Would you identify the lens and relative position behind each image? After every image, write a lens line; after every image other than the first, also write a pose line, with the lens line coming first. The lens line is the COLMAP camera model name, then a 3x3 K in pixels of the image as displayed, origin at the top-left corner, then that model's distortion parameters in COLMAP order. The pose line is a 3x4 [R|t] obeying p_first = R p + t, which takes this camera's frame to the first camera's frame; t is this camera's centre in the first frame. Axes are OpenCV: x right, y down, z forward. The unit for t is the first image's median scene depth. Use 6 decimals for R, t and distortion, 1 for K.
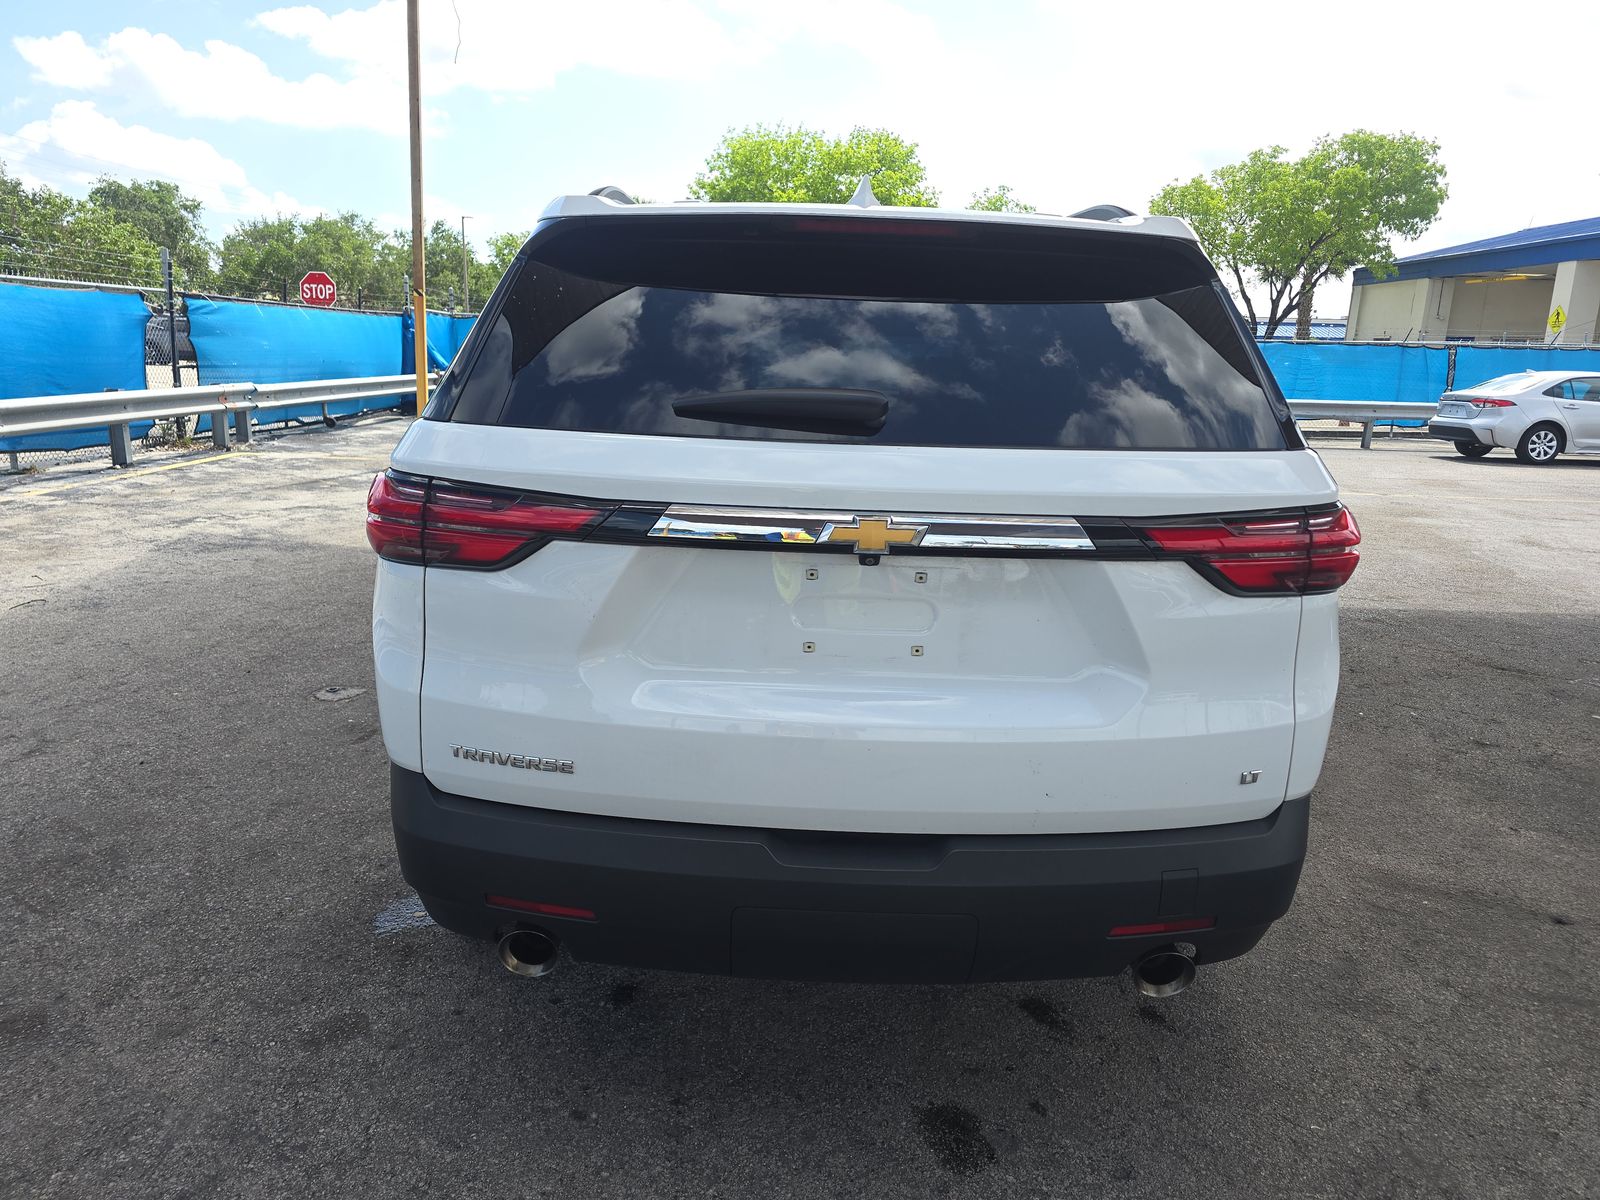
lens RADIAL K [[1067.1, 0, 811.1], [0, 1067.1, 595.4], [0, 0, 1]] dist [0.030556, -0.022065]
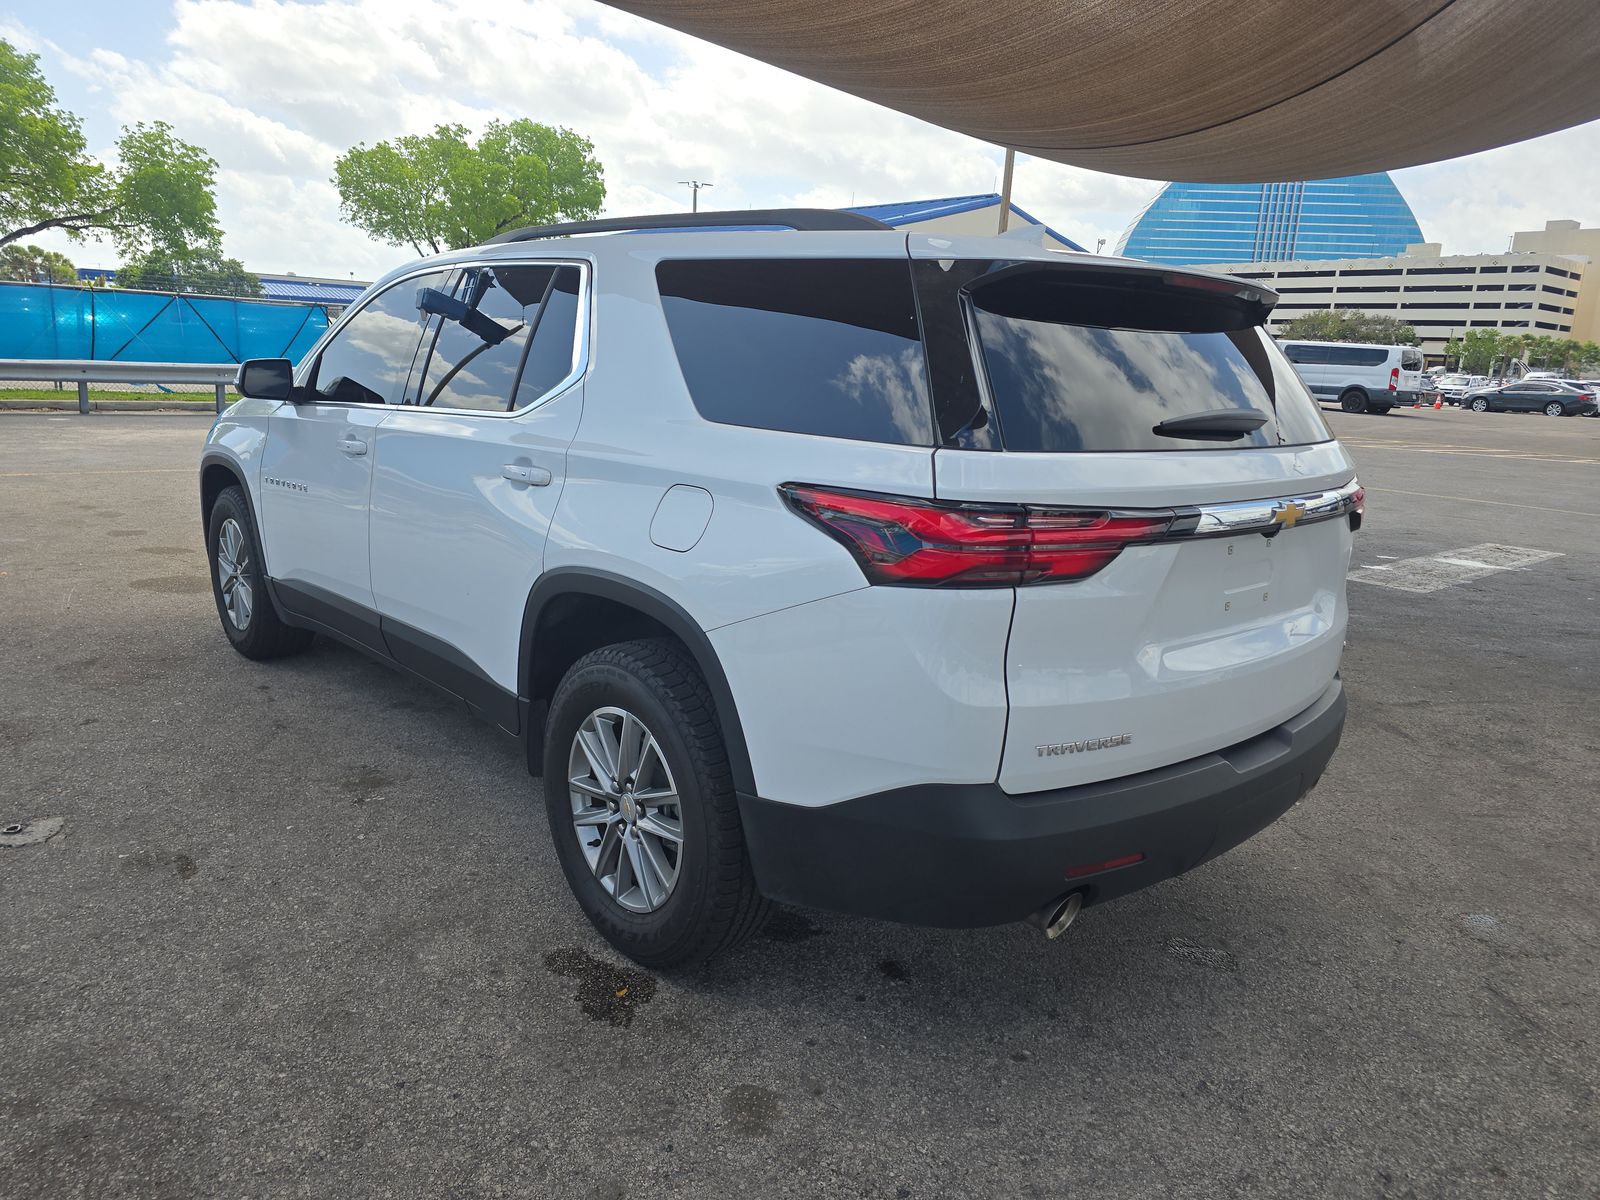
lens RADIAL K [[1067.1, 0, 789.9], [0, 1067.1, 601.3], [0, 0, 1]] dist [0.030556, -0.022065]
pose [[0.747528, -0.146600, 0.647850, -0.950912], [0.124317, 0.988984, 0.080350, -0.098824], [-0.652493, 0.020475, 0.757518, 0.266151]]
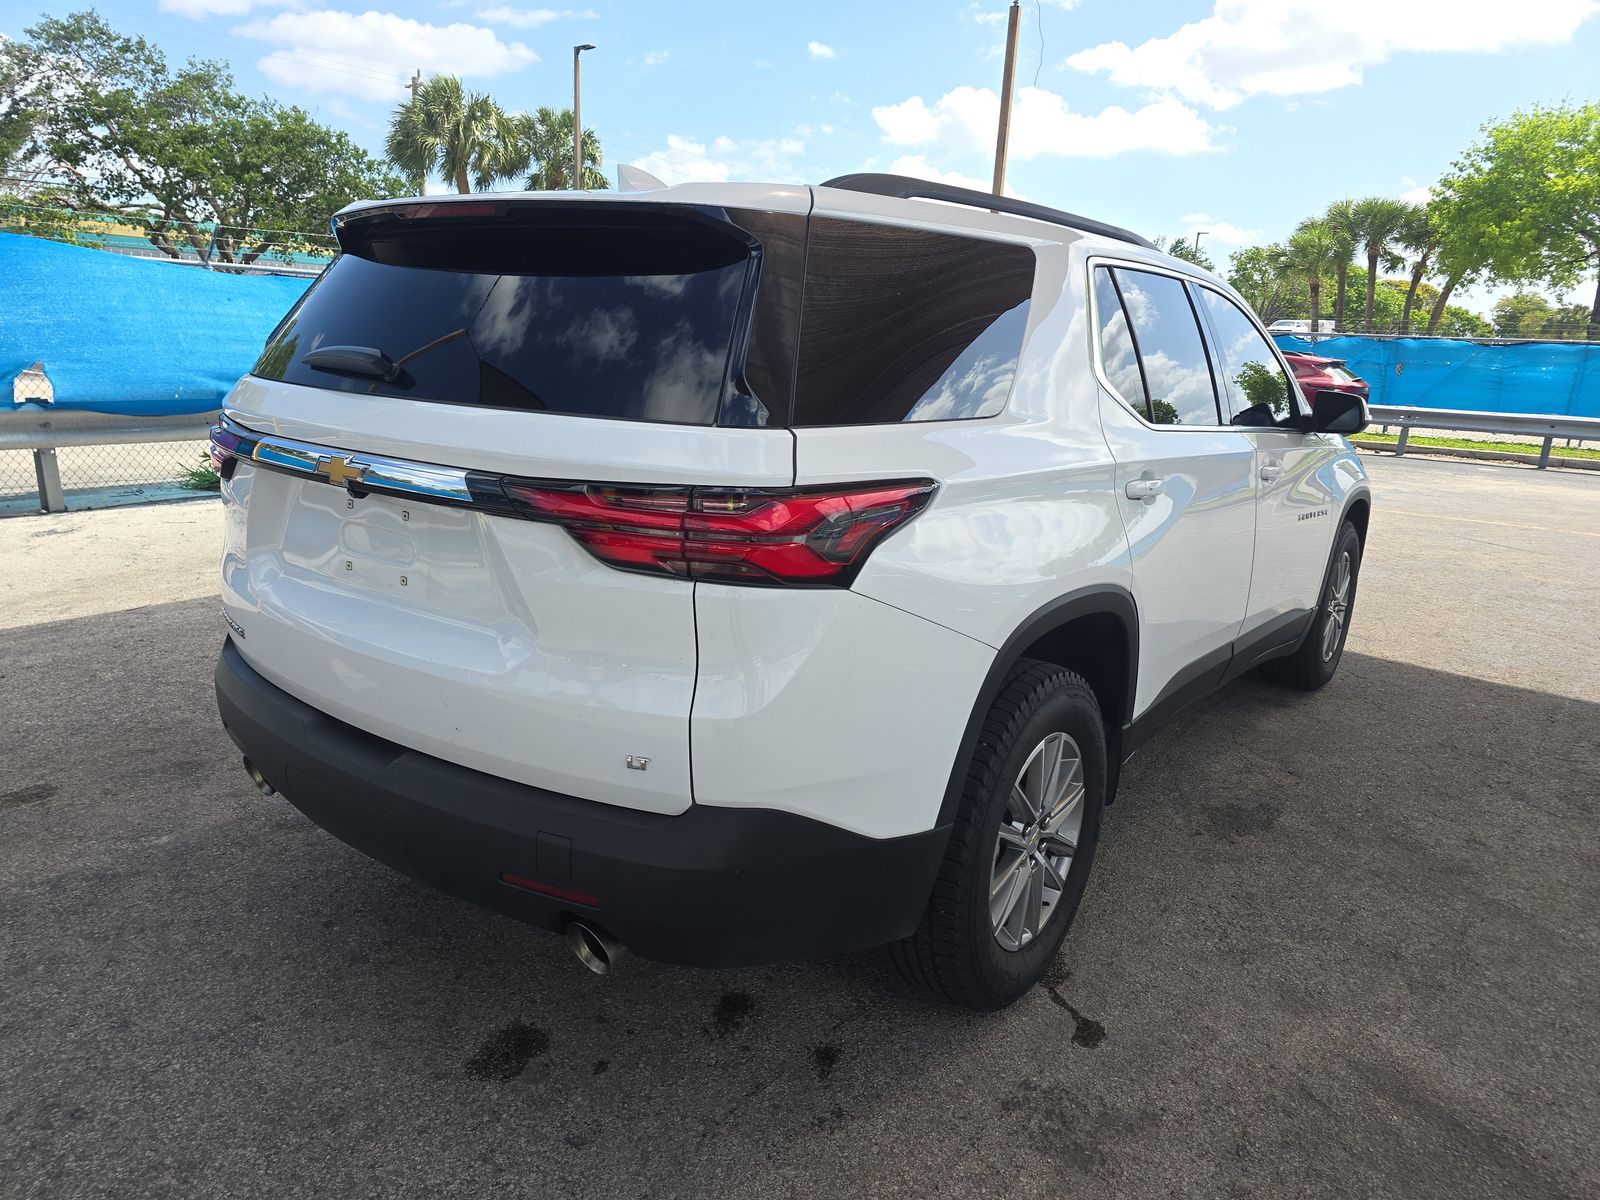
lens RADIAL K [[1067.1, 0, 787.9], [0, 1067.1, 602.5], [0, 0, 1]] dist [0.030556, -0.022065]
pose [[0.798405, 0.142805, -0.584942, 0.823230], [-0.148141, 0.988195, 0.039052, -0.022546], [0.583613, 0.055474, 0.810135, 0.236410]]
